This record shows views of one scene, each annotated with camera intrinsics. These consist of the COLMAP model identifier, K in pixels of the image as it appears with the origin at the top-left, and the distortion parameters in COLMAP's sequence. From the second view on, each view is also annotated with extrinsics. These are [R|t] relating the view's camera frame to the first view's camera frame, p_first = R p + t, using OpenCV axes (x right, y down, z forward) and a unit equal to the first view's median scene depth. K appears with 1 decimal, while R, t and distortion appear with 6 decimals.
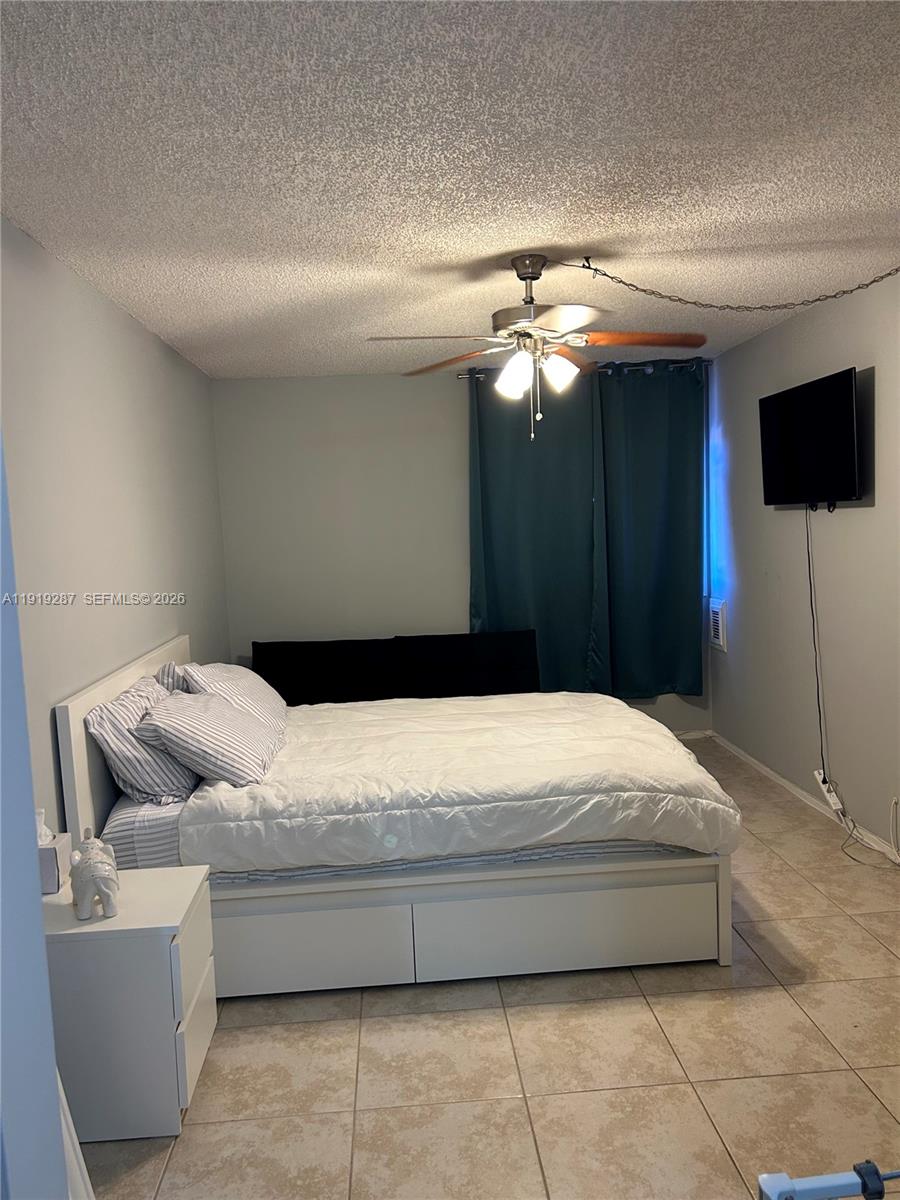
lens RADIAL K [[902.2, 0, 450.0], [0, 902.2, 600.0], [0, 0, 1]] dist [0.088322, -0.093858]
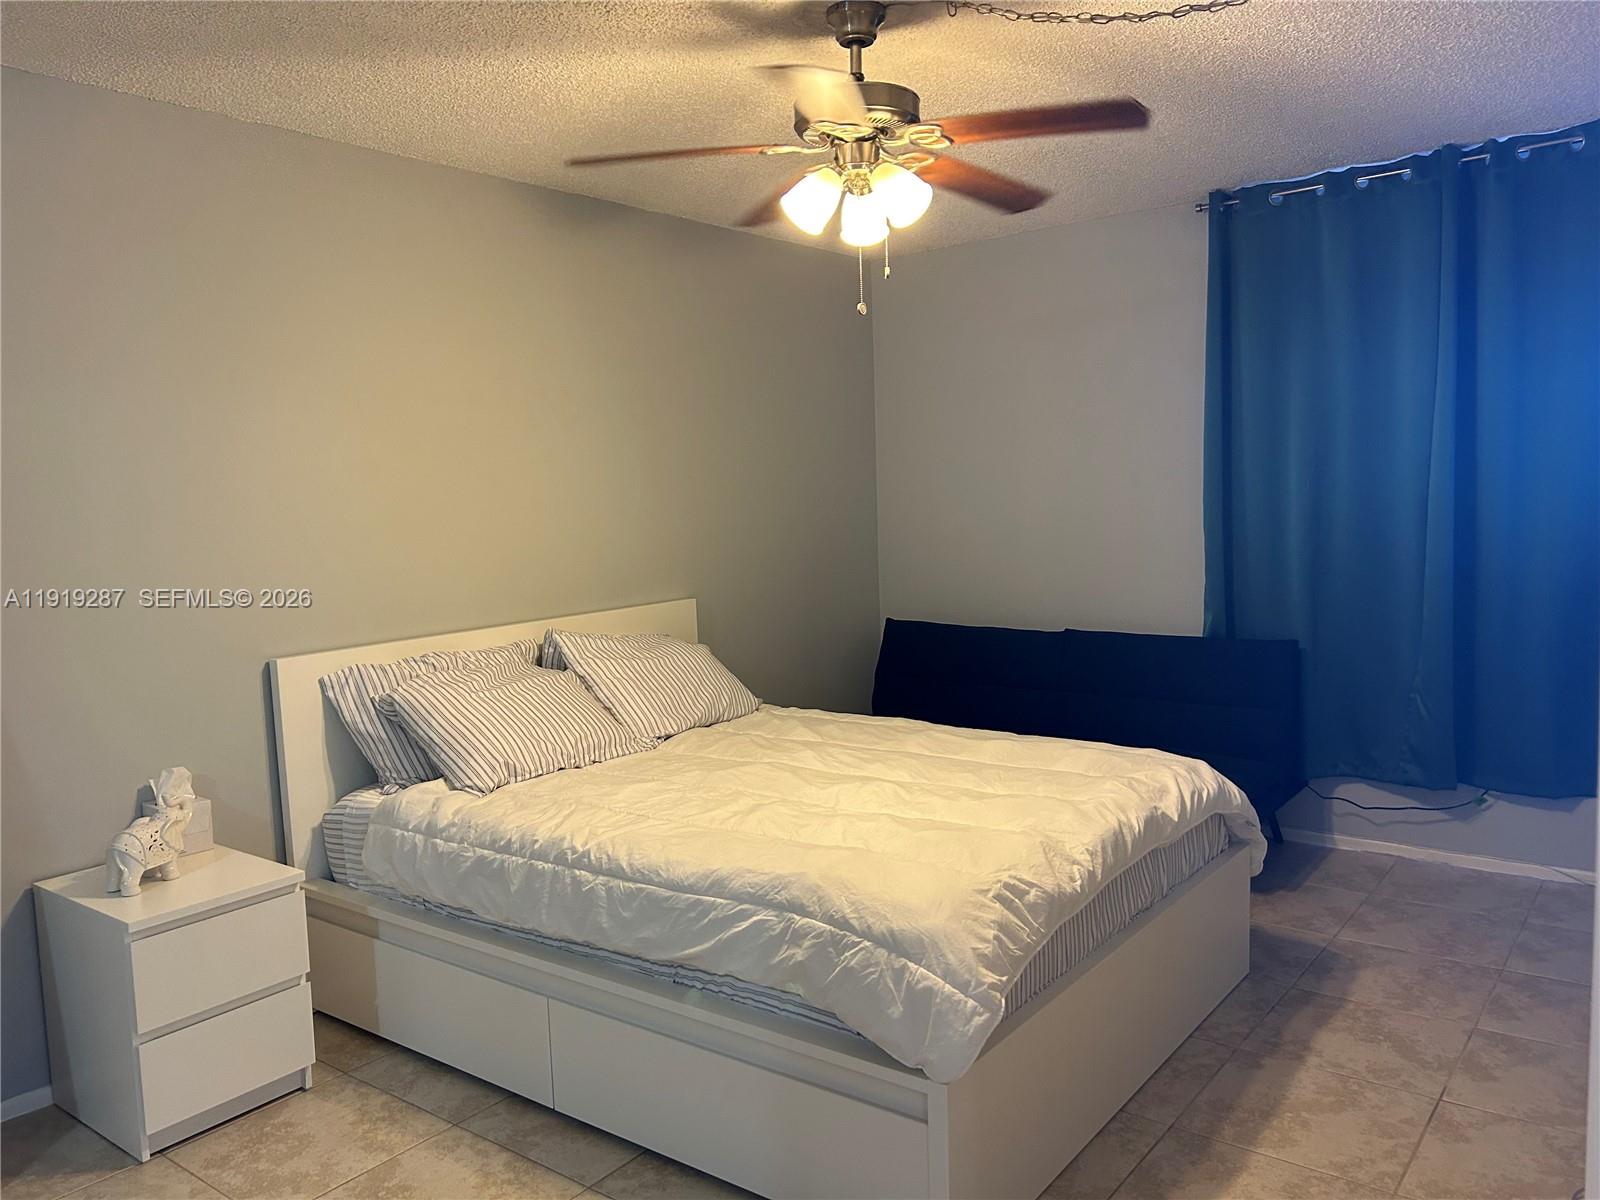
lens RADIAL K [[1202.9, 0, 804.2], [0, 1202.9, 594.5], [0, 0, 1]] dist [0.088322, -0.093858]
pose [[0.751207, 0.074347, -0.655866, 0.687116], [-0.055411, 0.997232, 0.049578, -0.032923], [0.657736, -0.000901, 0.753248, 0.417413]]
